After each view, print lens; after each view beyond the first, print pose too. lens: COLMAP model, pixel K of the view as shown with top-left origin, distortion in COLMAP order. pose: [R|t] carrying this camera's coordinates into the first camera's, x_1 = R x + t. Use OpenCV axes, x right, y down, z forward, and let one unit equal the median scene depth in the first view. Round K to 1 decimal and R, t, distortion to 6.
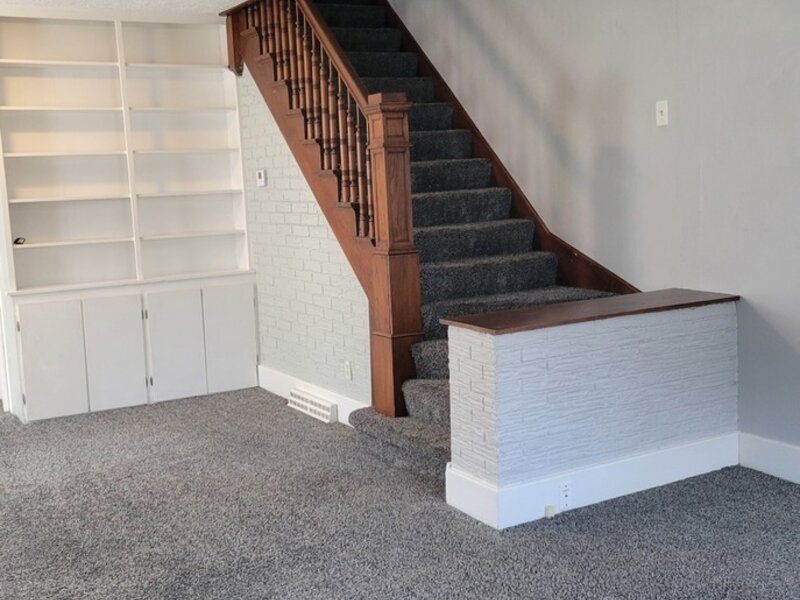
lens RADIAL K [[936.3, 0, 400.0], [0, 936.3, 300.0], [0, 0, 1]] dist [0.033695, -0.008780]
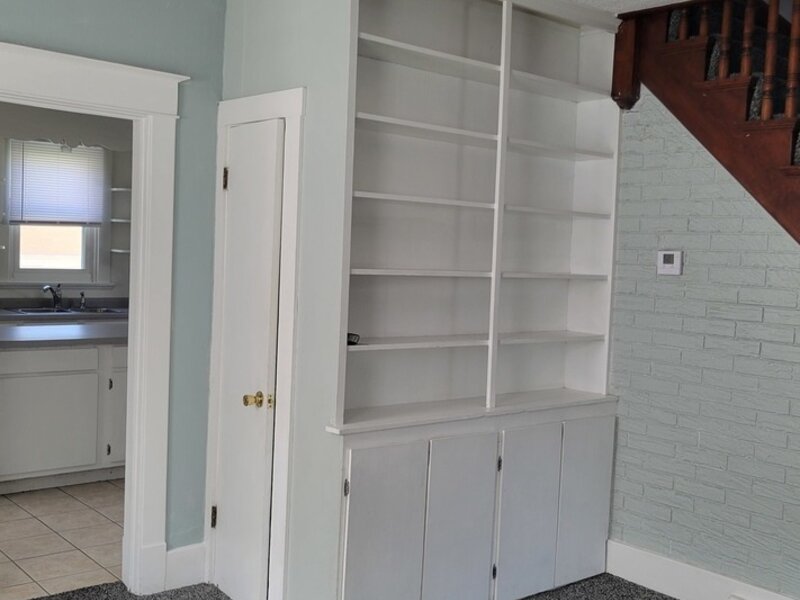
lens RADIAL K [[896.1, 0, 405.1], [0, 896.1, 300.7], [0, 0, 1]] dist [0.030016, 0.008069]
pose [[0.982225, 0.076412, 0.171453, -0.476155], [-0.063436, 0.994780, -0.079932, -0.044433], [-0.176666, 0.067635, 0.981944, 0.448317]]
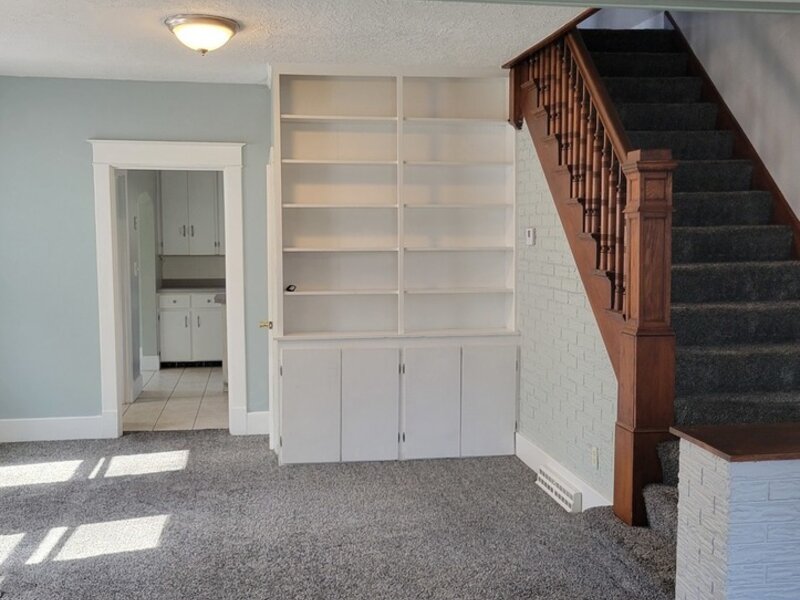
lens RADIAL K [[896.1, 0, 405.1], [0, 896.1, 300.7], [0, 0, 1]] dist [0.030016, 0.008069]
pose [[0.931882, 0.068954, -0.356148, 0.066237], [-0.084645, 0.995999, -0.028644, -0.031640], [0.352748, 0.056839, 0.933991, 0.124406]]
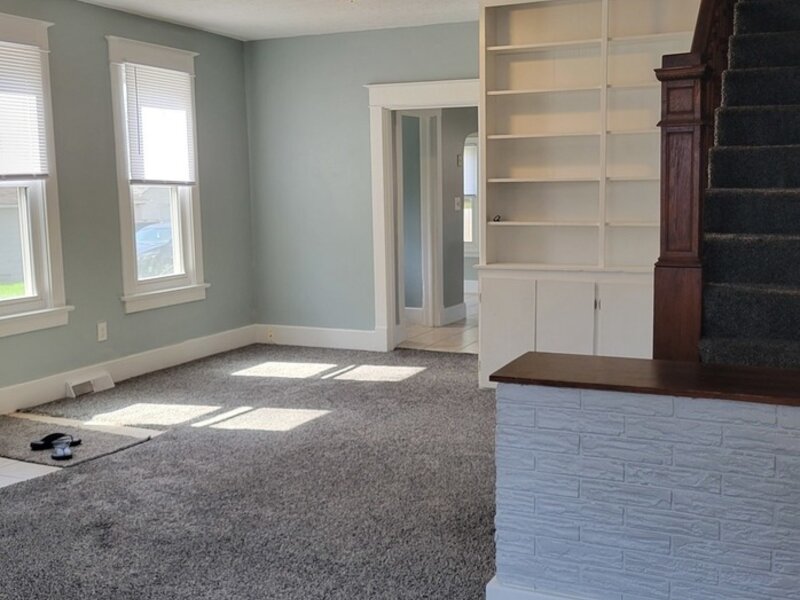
lens RADIAL K [[936.3, 0, 400.0], [0, 936.3, 300.0], [0, 0, 1]] dist [0.033695, -0.008780]
pose [[0.566694, 0.137844, -0.812316, 0.410611], [-0.114842, 0.989497, 0.087793, -0.052632], [0.815886, 0.043537, 0.576572, 0.311119]]
